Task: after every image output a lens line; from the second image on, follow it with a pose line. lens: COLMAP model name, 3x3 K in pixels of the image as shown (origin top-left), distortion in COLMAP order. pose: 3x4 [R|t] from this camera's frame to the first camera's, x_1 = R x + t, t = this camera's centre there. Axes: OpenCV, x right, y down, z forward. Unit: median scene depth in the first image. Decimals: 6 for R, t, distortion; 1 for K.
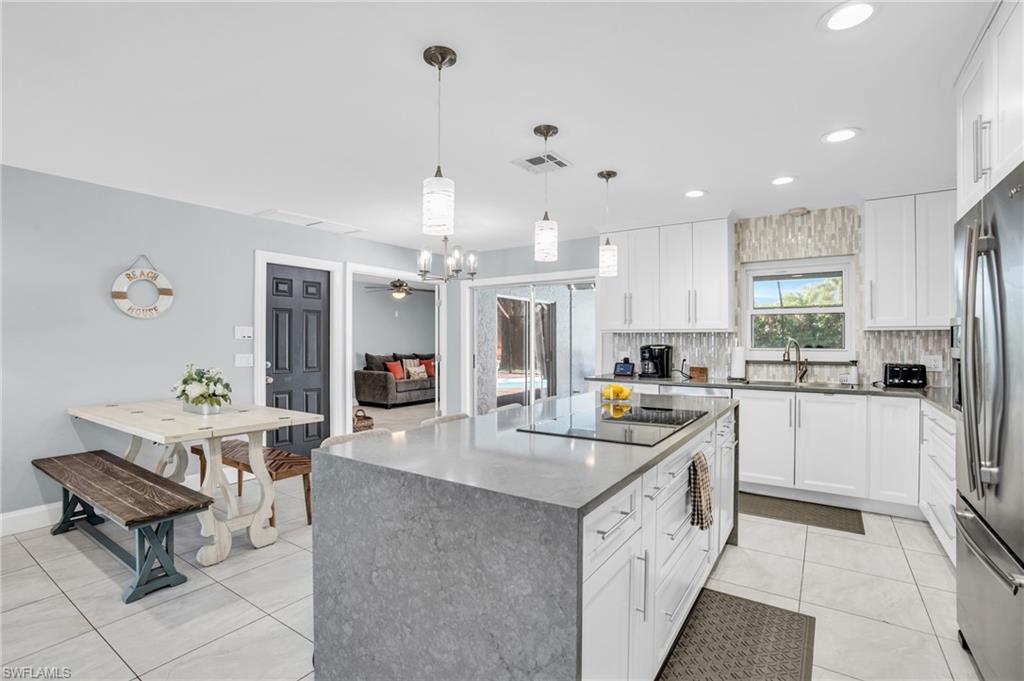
lens RADIAL K [[476.0, 0, 508.5], [0, 476.0, 340.0], [0, 0, 1]] dist [-0.073883, 0.026412]
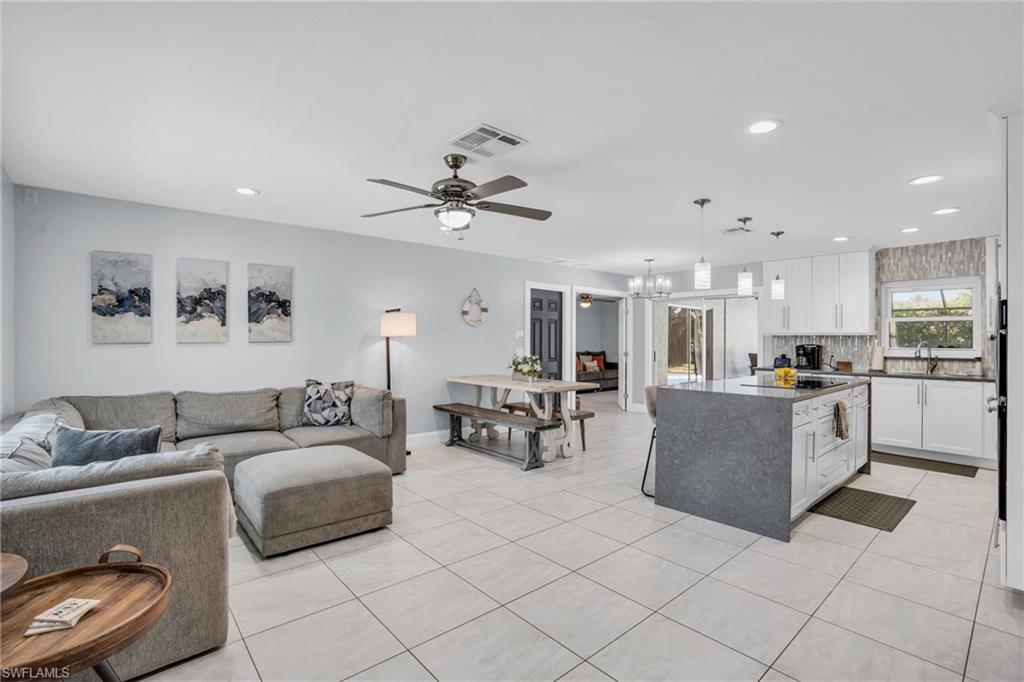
lens RADIAL K [[472.1, 0, 513.4], [0, 472.1, 340.1], [0, 0, 1]] dist [-0.067846, 0.025923]
pose [[0.968877, 0.005077, -0.247489, -0.189118], [-0.005020, 0.999987, 0.000861, 0.000684], [0.247490, 0.000408, 0.968890, -0.508963]]
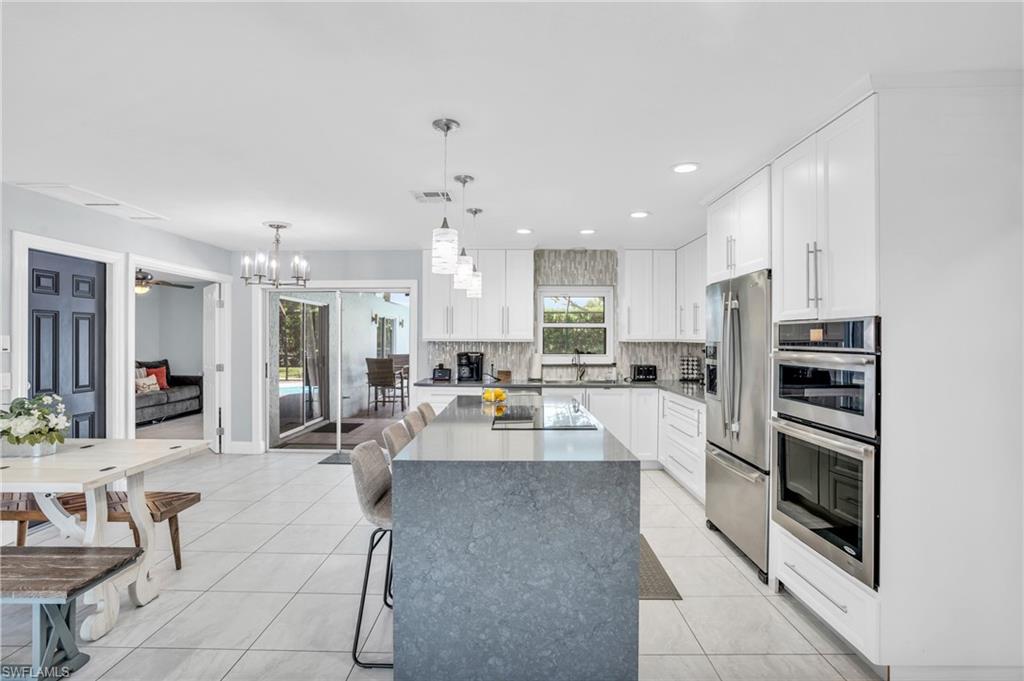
lens RADIAL K [[504.5, 0, 512.0], [0, 504.5, 340.5], [0, 0, 1]] dist [-0.065152, 0.028521]
pose [[0.830935, 0.000400, 0.556369, -0.307056], [-0.003076, 0.999988, 0.003875, -0.025075], [-0.556360, -0.004931, 0.830926, -0.072987]]
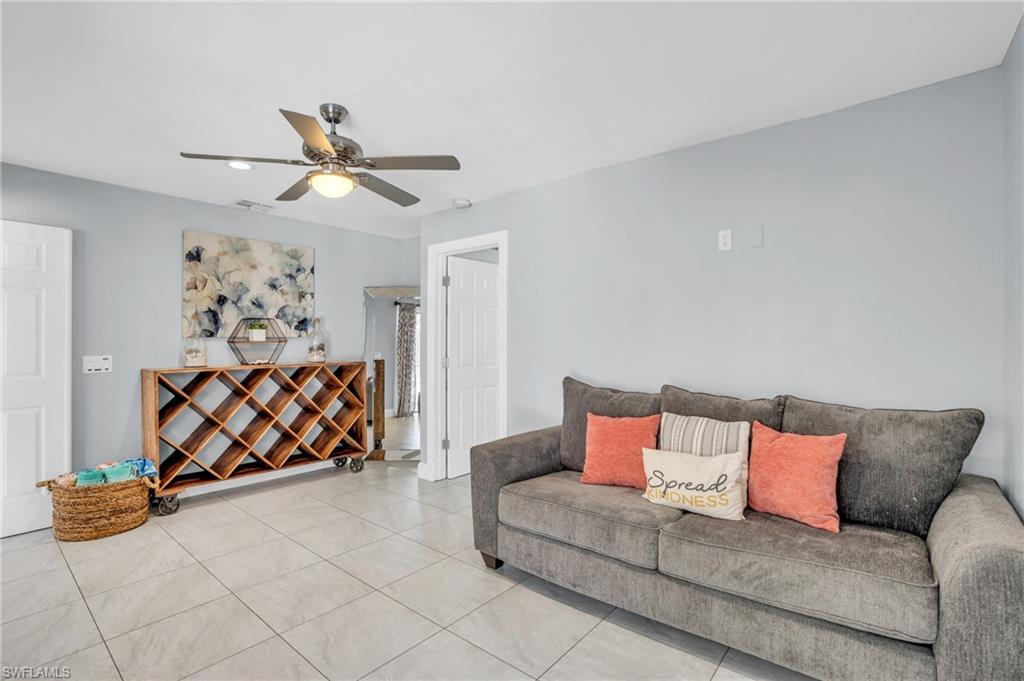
lens RADIAL K [[476.0, 0, 508.5], [0, 476.0, 340.0], [0, 0, 1]] dist [-0.073883, 0.026412]
pose [[-0.093444, -0.008354, -0.995589, 0.093084], [-0.004546, 0.999958, -0.007964, 0.007627], [0.995614, 0.003782, -0.093478, 2.060357]]
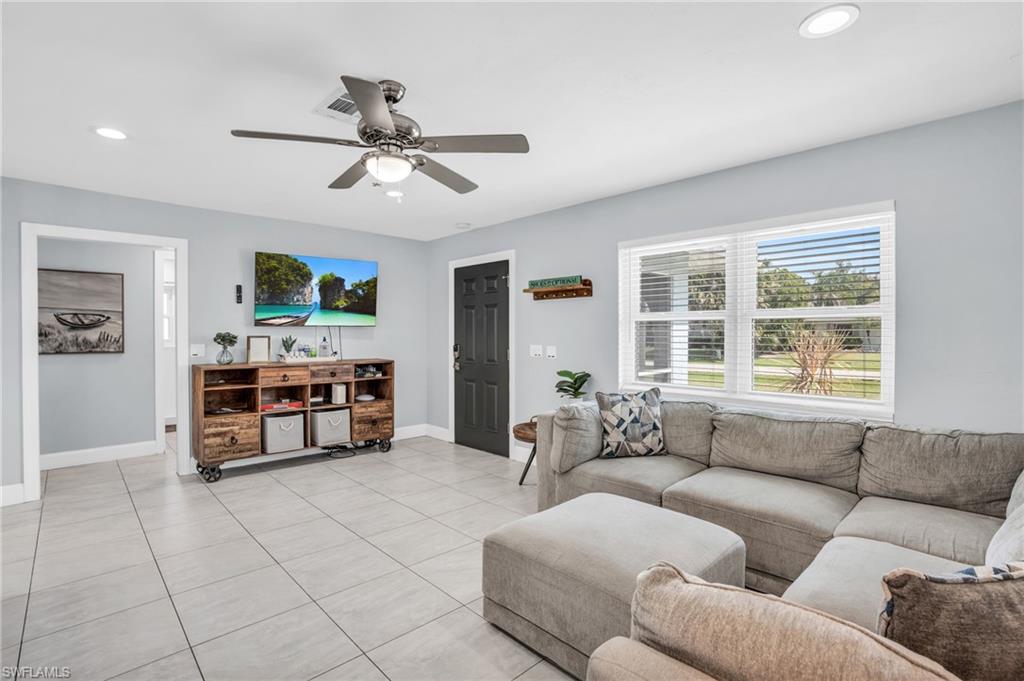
lens RADIAL K [[483.3, 0, 512.0], [0, 483.3, 340.5], [0, 0, 1]] dist [-0.064970, 0.015756]
pose [[-0.979760, -0.001510, 0.200171, -0.665383], [0.001103, 0.999916, 0.012939, 0.001737], [-0.200173, 0.012898, -0.979676, 0.590813]]
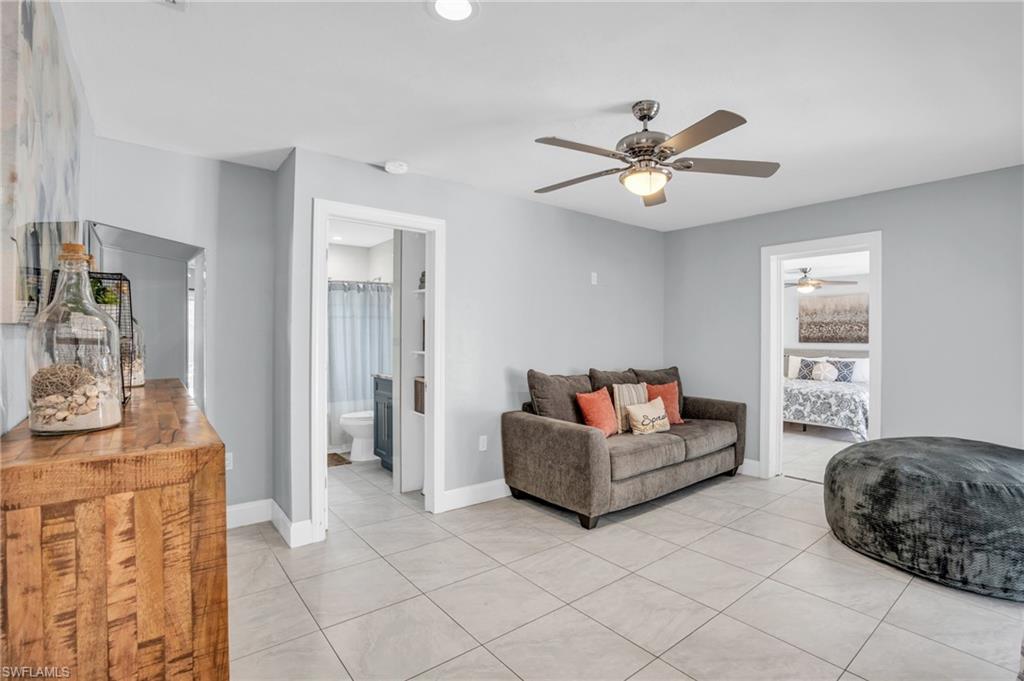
lens RADIAL K [[476.0, 0, 508.5], [0, 476.0, 340.0], [0, 0, 1]] dist [-0.073883, 0.026412]
pose [[0.953948, 0.006602, -0.299900, -0.406697], [-0.006533, 0.999978, 0.001232, 0.003520], [0.299901, 0.000784, 0.953970, 1.256820]]
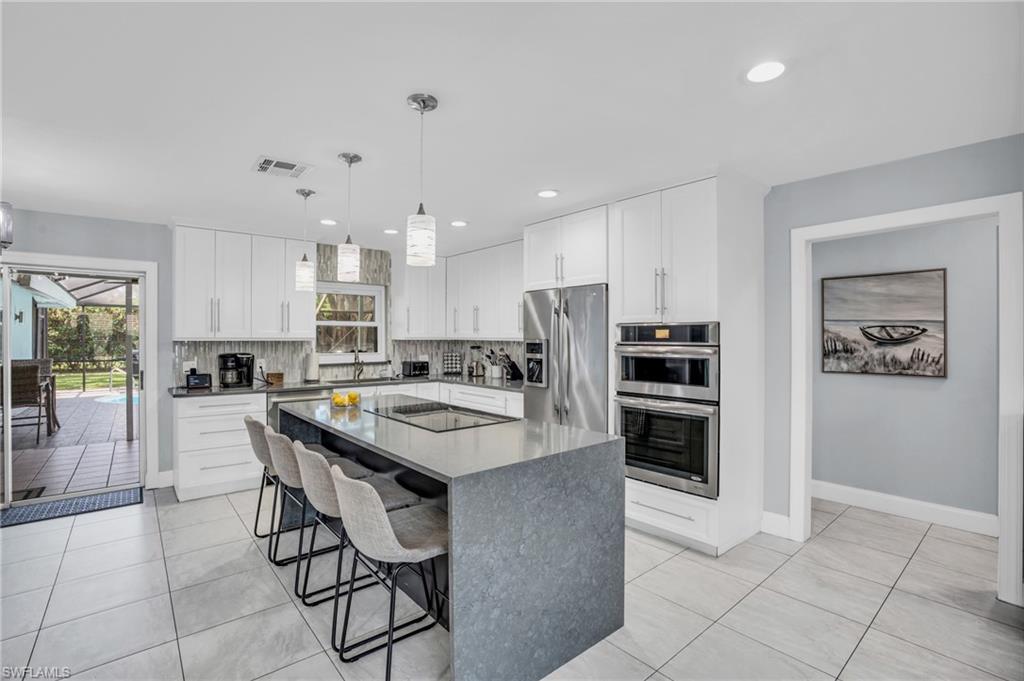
lens RADIAL K [[467.1, 0, 515.4], [0, 467.1, 340.2], [0, 0, 1]] dist [-0.063347, 0.014919]
pose [[0.269084, -0.006552, 0.963094, -0.479021], [0.000260, 0.999977, 0.006730, -0.025196], [-0.963117, -0.001560, 0.269080, 0.211084]]
